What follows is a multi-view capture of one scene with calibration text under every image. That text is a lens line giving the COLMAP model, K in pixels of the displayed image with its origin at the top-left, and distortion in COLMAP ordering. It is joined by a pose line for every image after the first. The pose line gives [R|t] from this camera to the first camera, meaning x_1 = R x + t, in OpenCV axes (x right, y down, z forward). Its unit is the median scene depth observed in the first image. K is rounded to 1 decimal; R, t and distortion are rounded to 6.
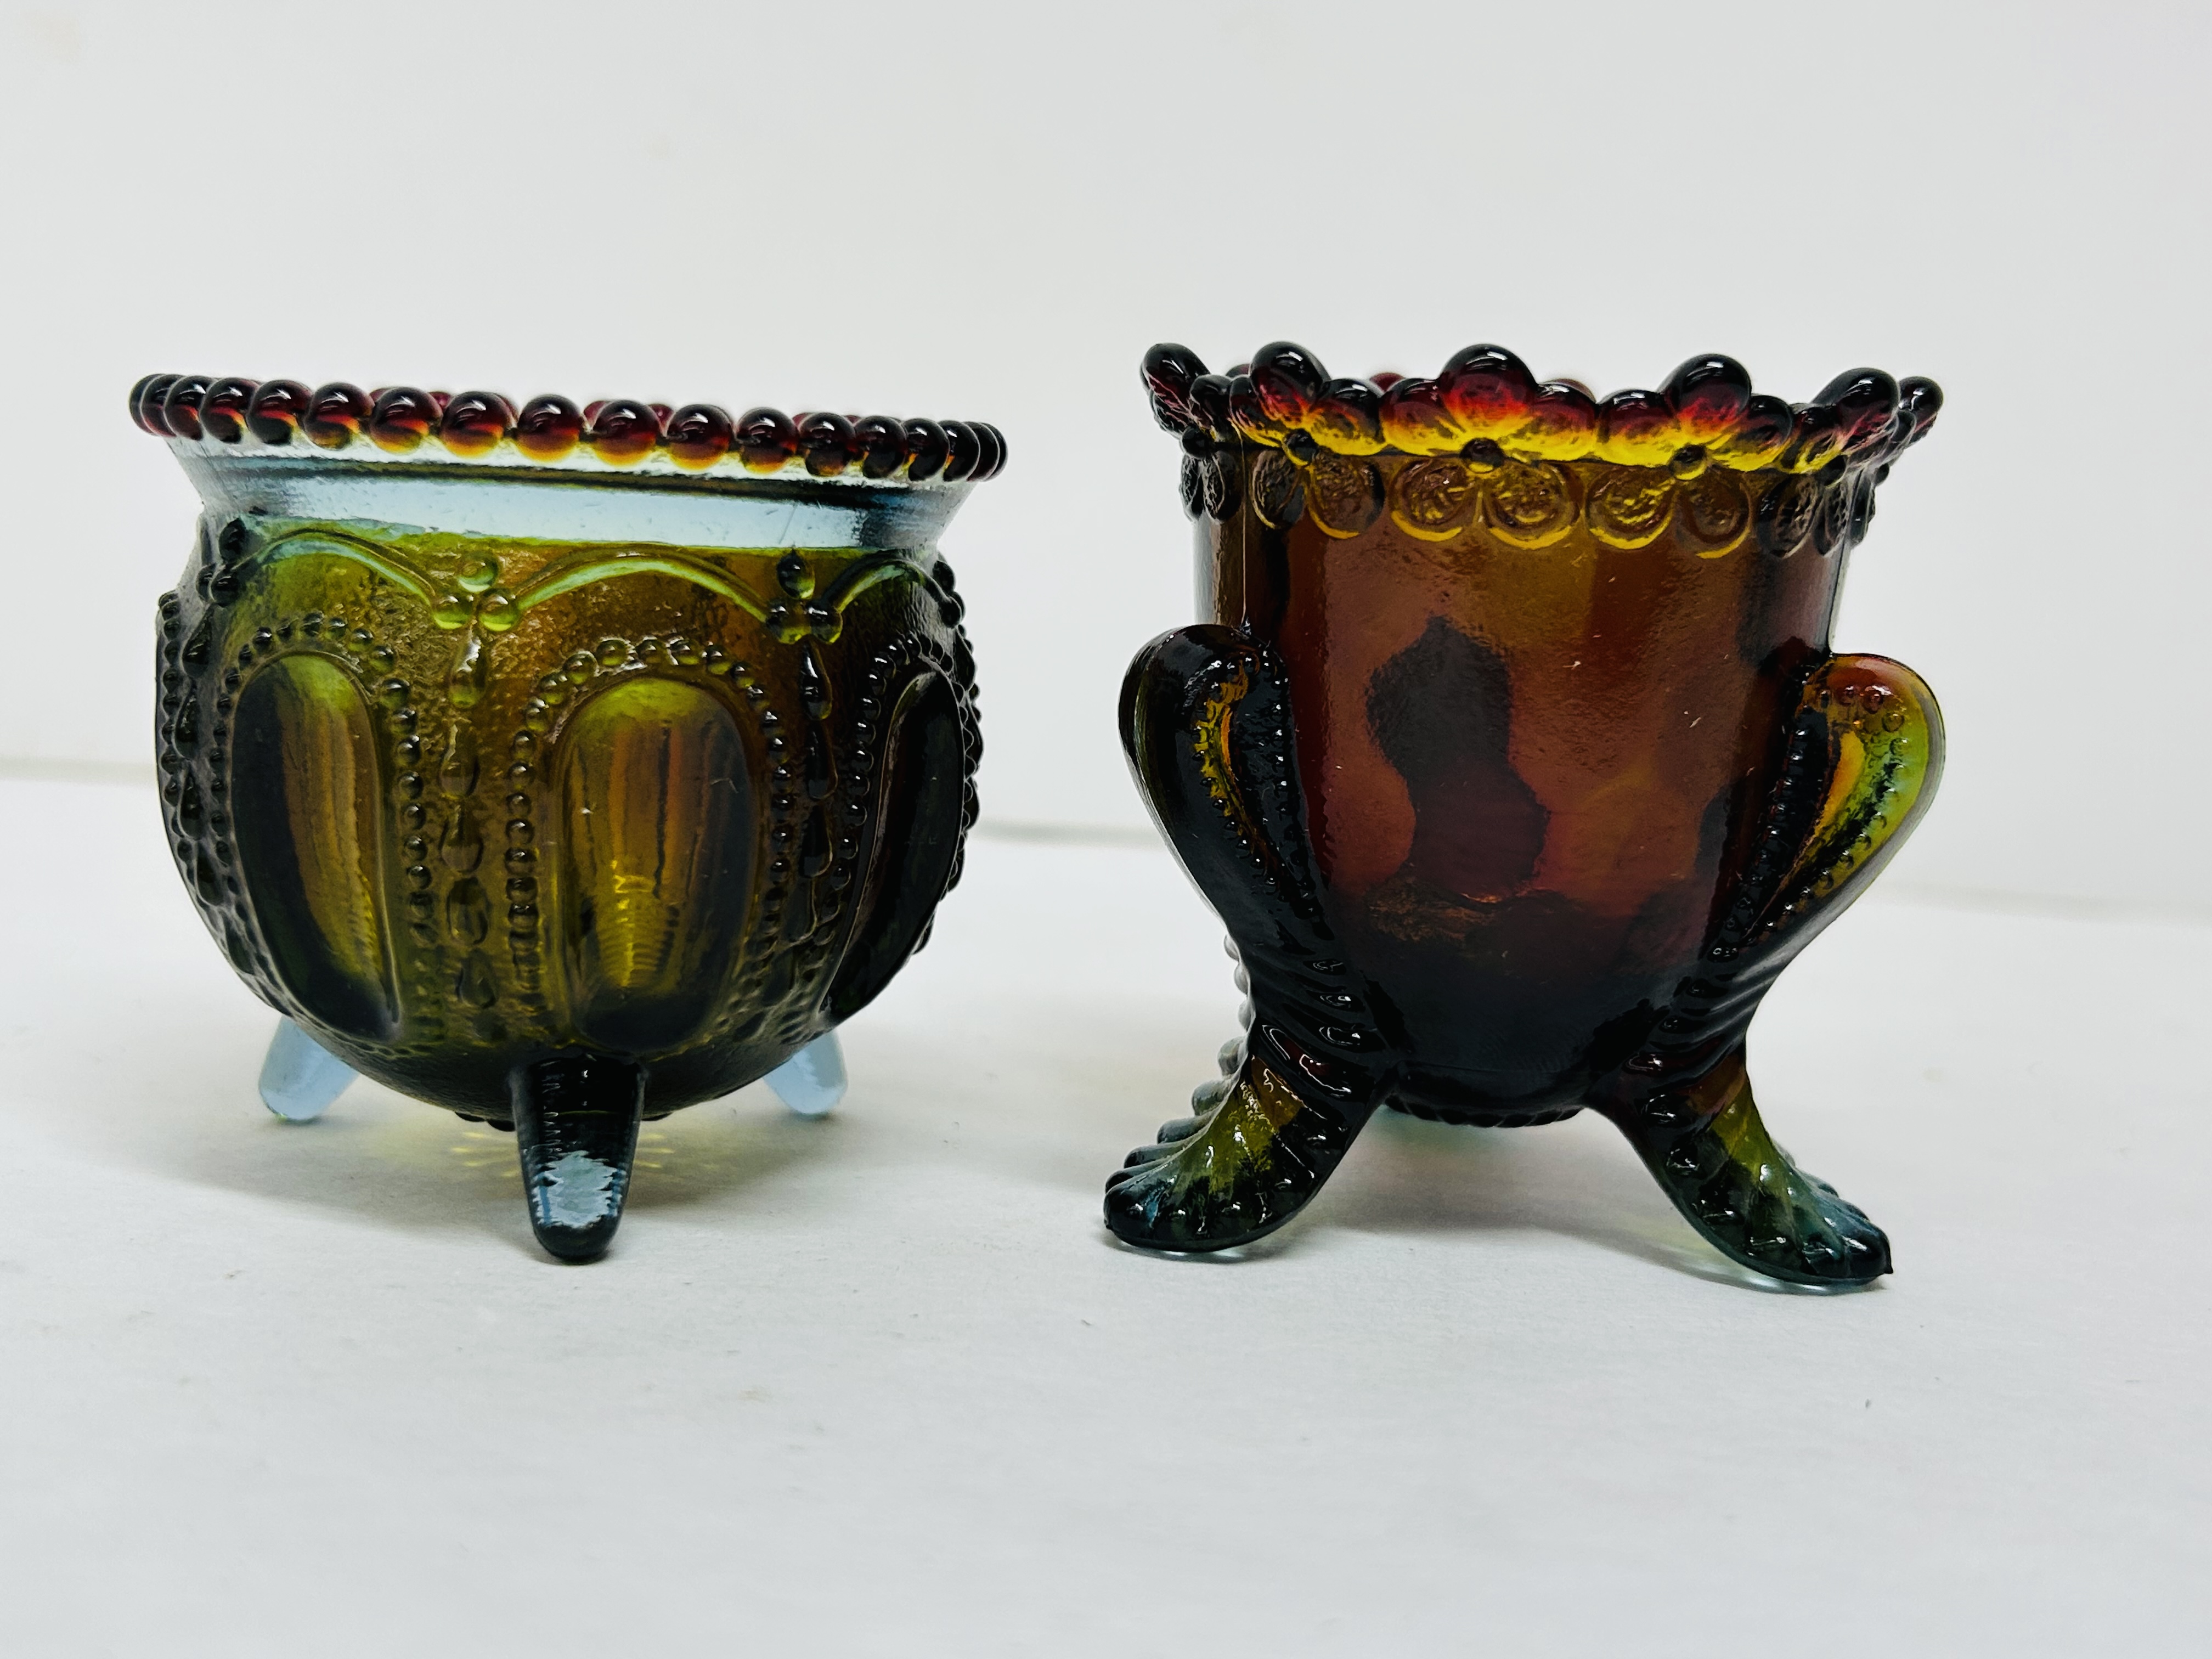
lens RADIAL K [[2339.9, 0, 1161.2], [0, 2339.9, 832.7], [0, 0, 1]] dist [0.063600, 0.000000]
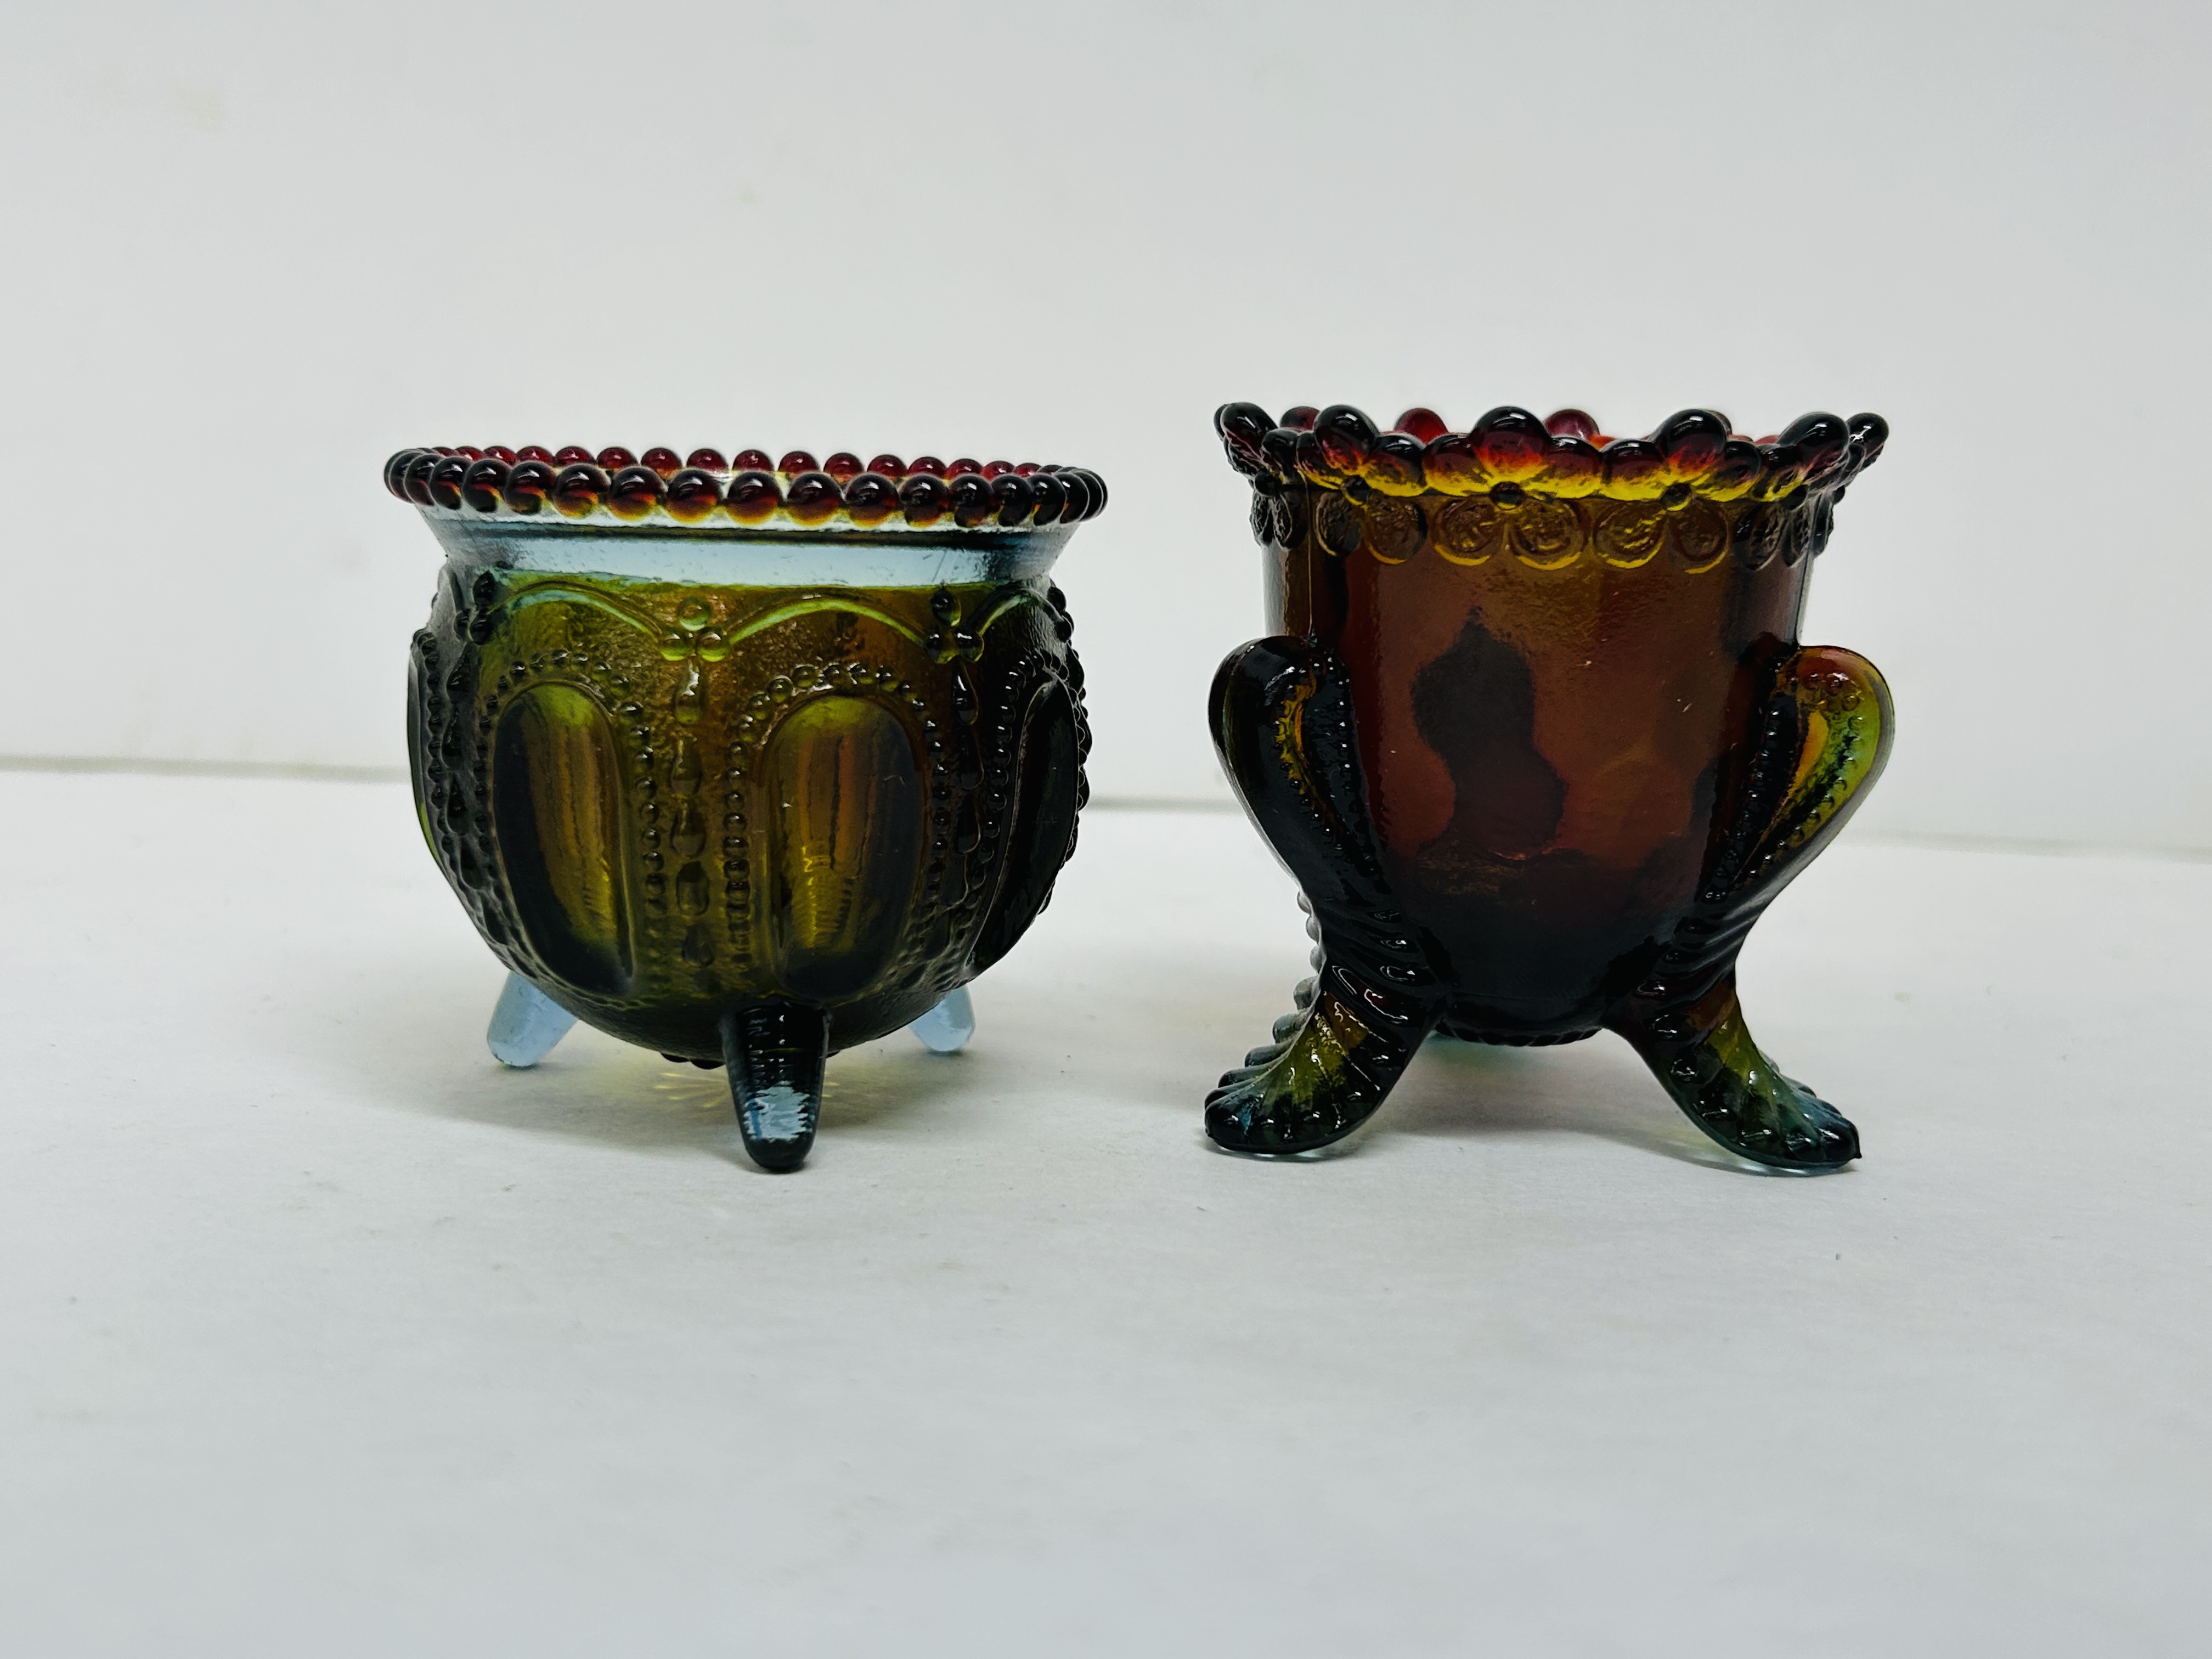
lens RADIAL K [[2339.9, 0, 1127.5], [0, 2339.9, 834.4], [0, 0, 1]] dist [0.063600, 0.000000]
pose [[0.999555, -0.025794, -0.015016, -0.044000], [0.026066, 0.999495, 0.018200, -0.010636], [0.014539, -0.018584, 0.999722, -0.213770]]
